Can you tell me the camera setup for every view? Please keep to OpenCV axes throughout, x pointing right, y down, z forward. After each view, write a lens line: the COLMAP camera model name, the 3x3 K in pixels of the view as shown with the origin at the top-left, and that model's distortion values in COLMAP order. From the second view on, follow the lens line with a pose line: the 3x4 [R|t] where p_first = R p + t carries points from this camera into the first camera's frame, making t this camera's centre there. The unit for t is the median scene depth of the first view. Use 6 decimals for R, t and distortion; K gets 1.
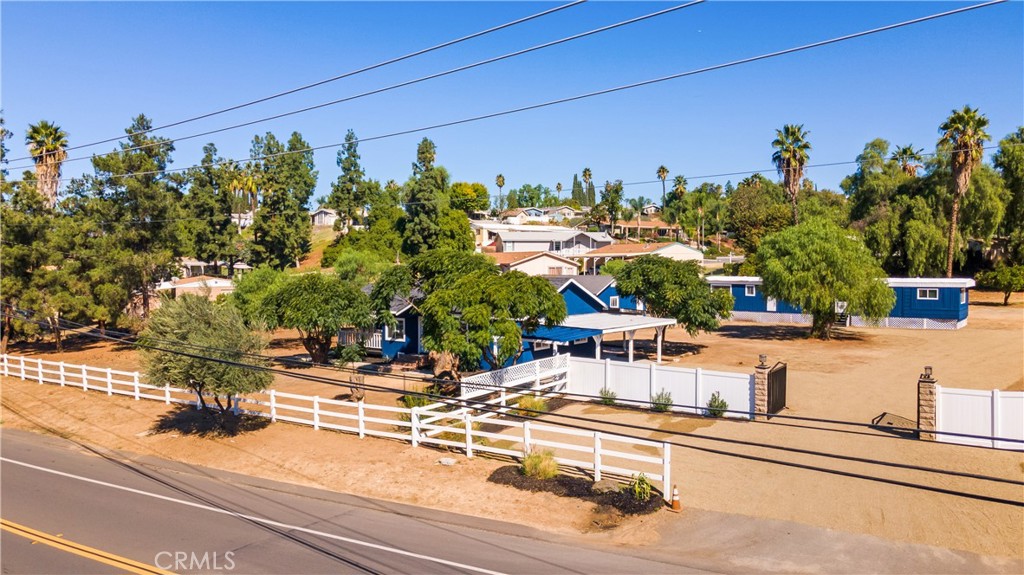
lens RADIAL K [[722.3, 0, 510.1], [0, 722.3, 283.9], [0, 0, 1]] dist [0.043270, 0.007915]
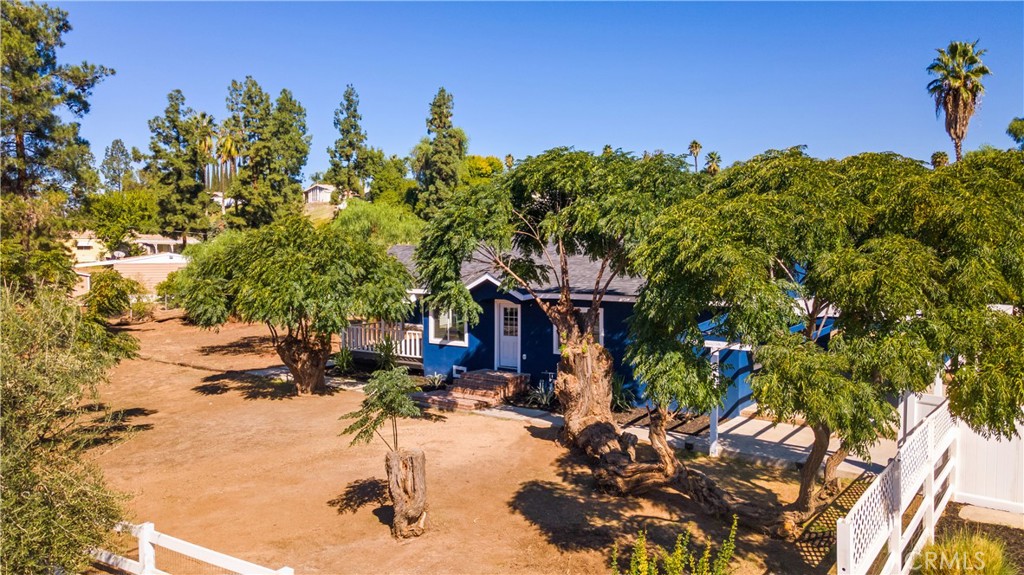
lens RADIAL K [[722.3, 0, 513.8], [0, 722.3, 287.9], [0, 0, 1]] dist [0.043270, 0.007915]
pose [[0.999944, 0.001997, 0.010430, -0.046132], [-0.002179, 0.999845, 0.017472, 0.010638], [-0.010393, -0.017493, 0.999793, 0.182092]]
